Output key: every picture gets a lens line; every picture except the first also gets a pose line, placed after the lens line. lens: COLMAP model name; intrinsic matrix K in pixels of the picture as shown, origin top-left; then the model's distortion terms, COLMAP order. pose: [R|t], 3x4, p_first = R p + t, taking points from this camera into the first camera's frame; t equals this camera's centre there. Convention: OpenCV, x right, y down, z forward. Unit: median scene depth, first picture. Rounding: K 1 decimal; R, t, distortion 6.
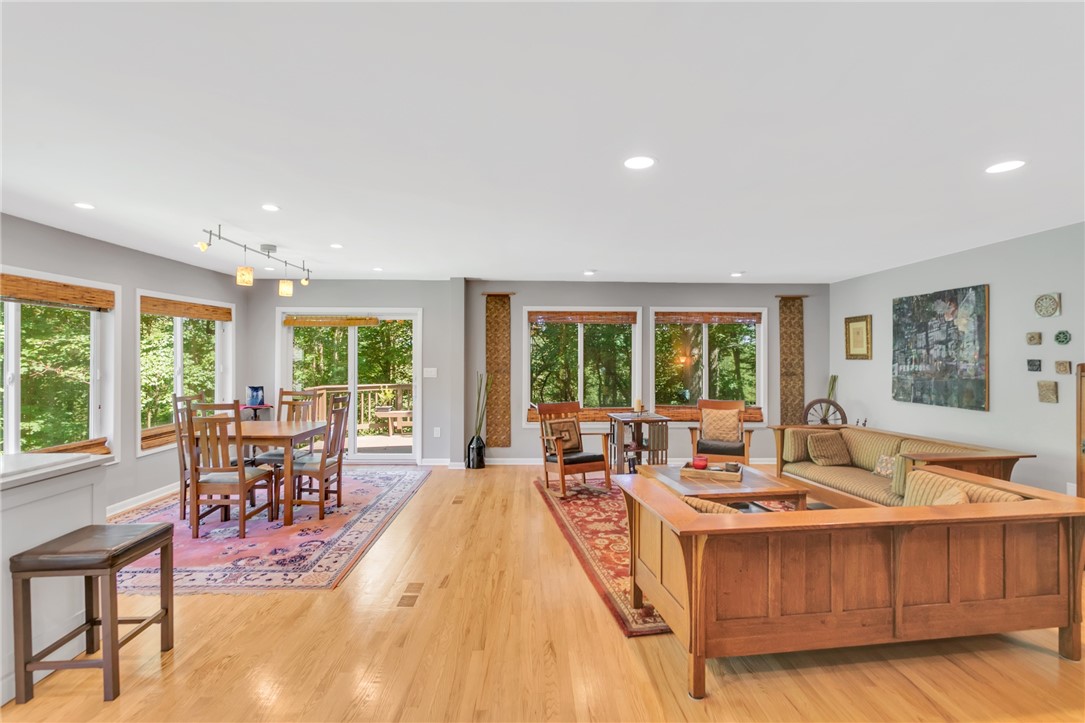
lens RADIAL K [[502.9, 0, 535.9], [0, 502.9, 360.7], [0, 0, 1]] dist [-0.003479, 0.001282]
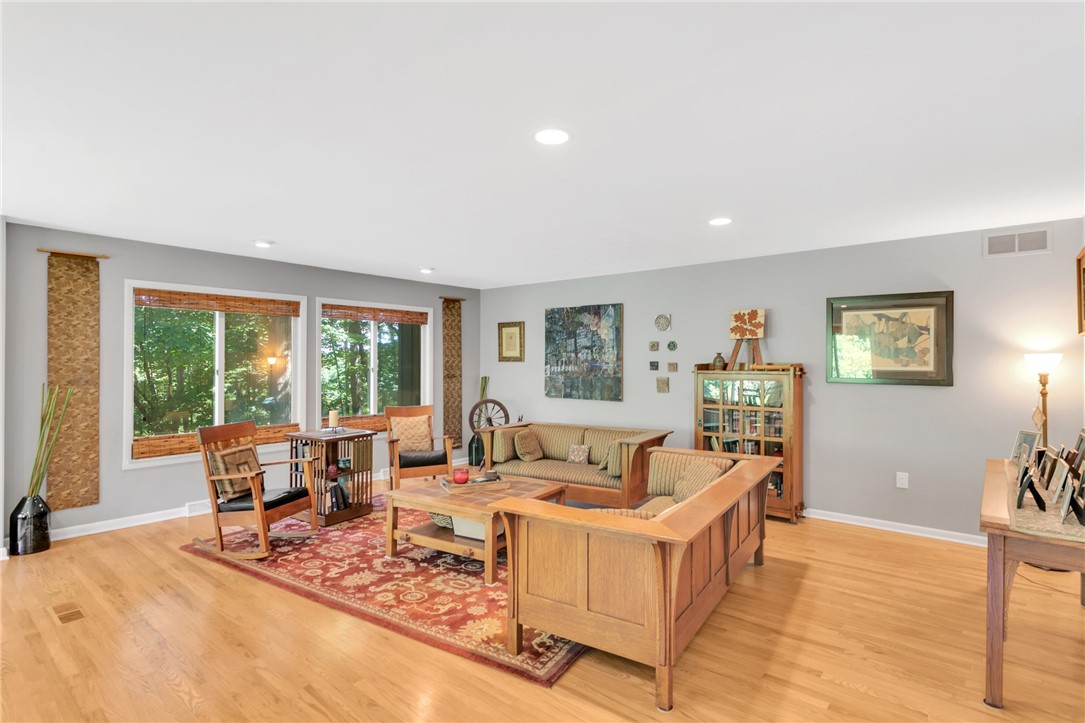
lens RADIAL K [[548.2, 0, 538.0], [0, 548.2, 360.9], [0, 0, 1]] dist [-0.009377, 0.004331]
pose [[0.661641, -0.000772, 0.749820, -0.245973], [0.002813, 0.999995, -0.001452, -0.002195], [-0.749815, 0.003070, 0.661640, 0.184950]]
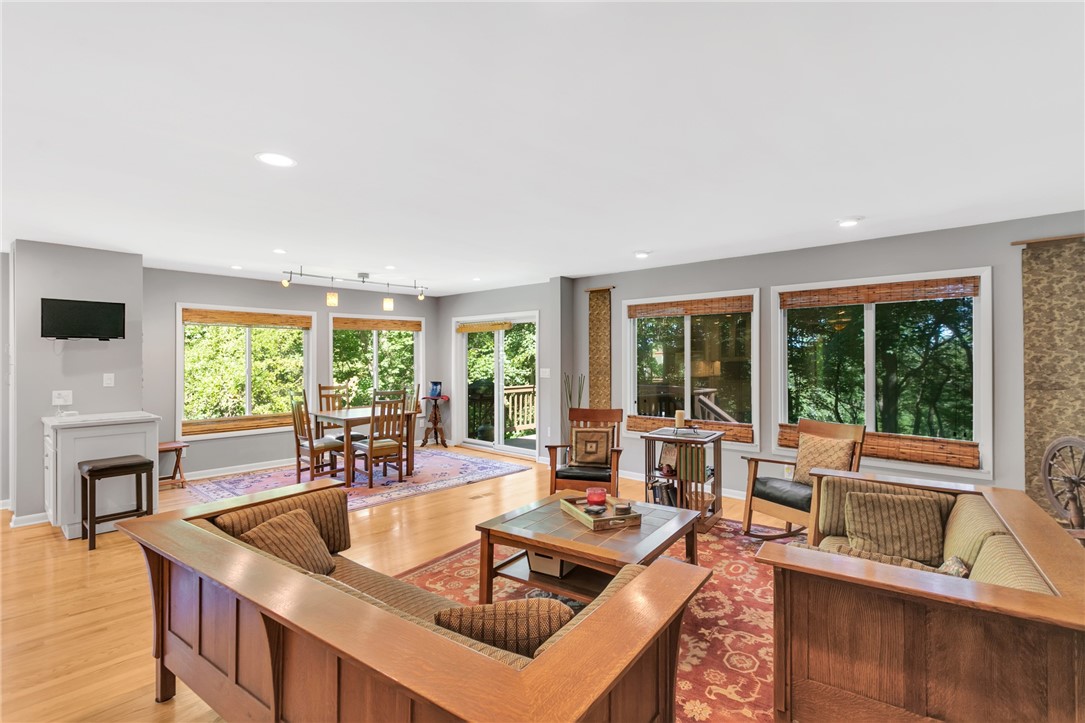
lens RADIAL K [[502.9, 0, 534.5], [0, 502.9, 363.1], [0, 0, 1]] dist [-0.003479, 0.001282]
pose [[0.725677, 0.002338, -0.688032, 0.591623], [0.001221, 0.999988, 0.004687, -0.001093], [0.688035, -0.004241, 0.725665, 0.301411]]
